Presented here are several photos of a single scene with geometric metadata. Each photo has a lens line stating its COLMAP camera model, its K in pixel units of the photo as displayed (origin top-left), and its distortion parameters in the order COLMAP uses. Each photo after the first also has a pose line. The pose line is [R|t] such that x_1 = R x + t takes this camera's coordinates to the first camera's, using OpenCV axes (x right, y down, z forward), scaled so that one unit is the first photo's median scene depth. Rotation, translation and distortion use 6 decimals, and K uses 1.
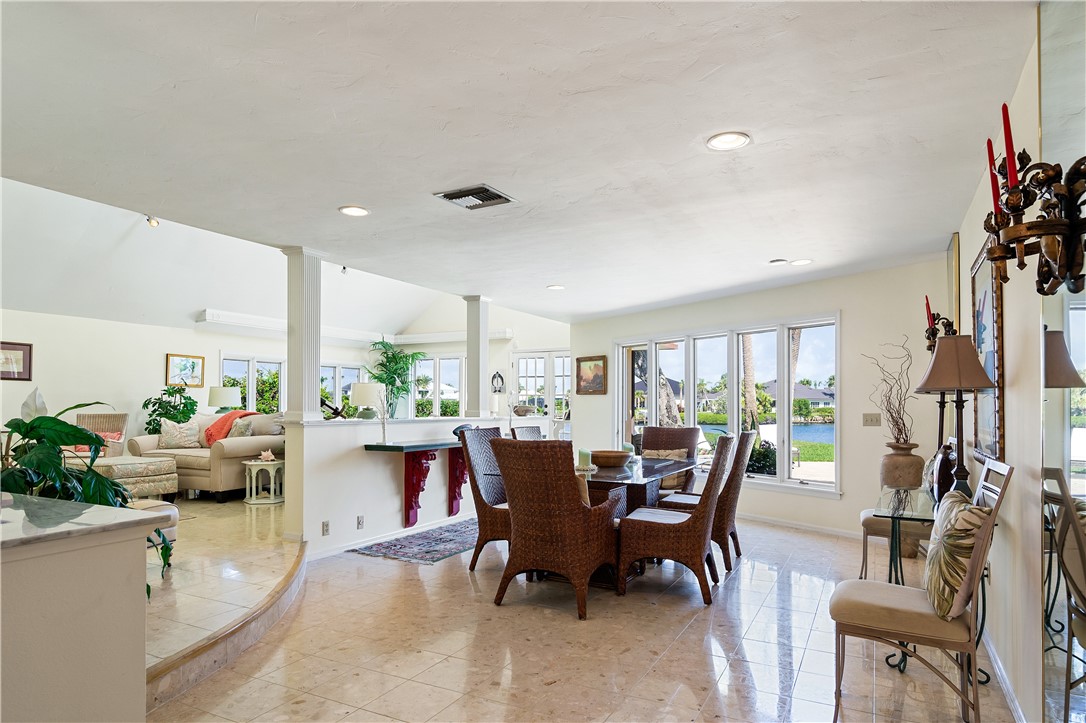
lens RADIAL K [[639.6, 0, 534.3], [0, 639.6, 404.1], [0, 0, 1]] dist [0.005410, 0.000839]
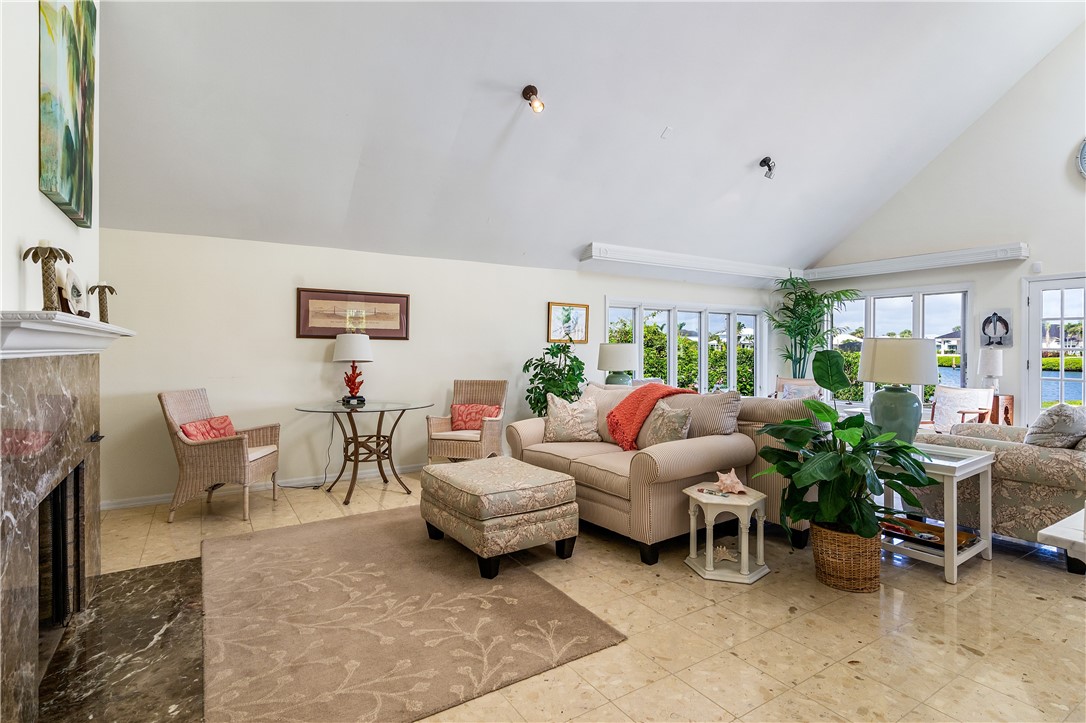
lens RADIAL K [[532.9, 0, 543.3], [0, 532.9, 351.4], [0, 0, 1]] dist [0.000215, -0.000064]
pose [[0.875381, 0.001634, -0.483432, -0.267144], [0.002086, 0.999972, 0.007157, -0.022923], [0.483430, -0.007274, 0.875353, 0.429499]]
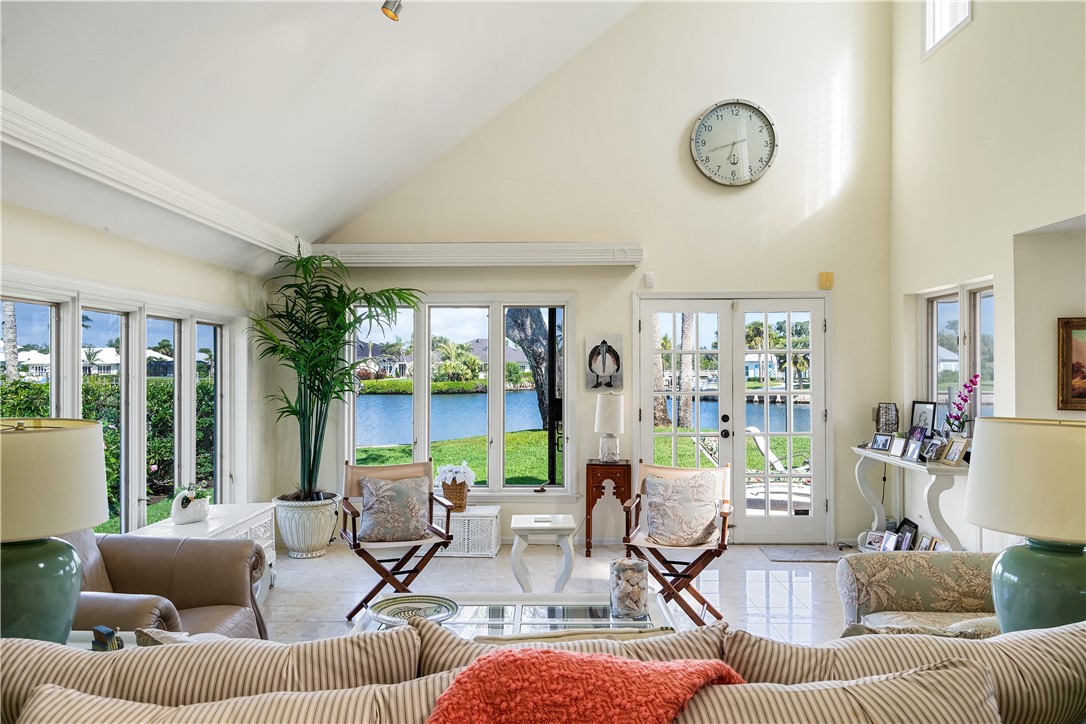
lens RADIAL K [[796.8, 0, 542.4], [0, 796.8, 363.8], [0, 0, 1]] dist [-0.003935, -0.000518]
pose [[0.887847, -0.002425, 0.460133, -0.471995], [0.003910, 0.999990, -0.002275, -0.045735], [-0.460123, 0.003818, 0.887847, 0.732465]]
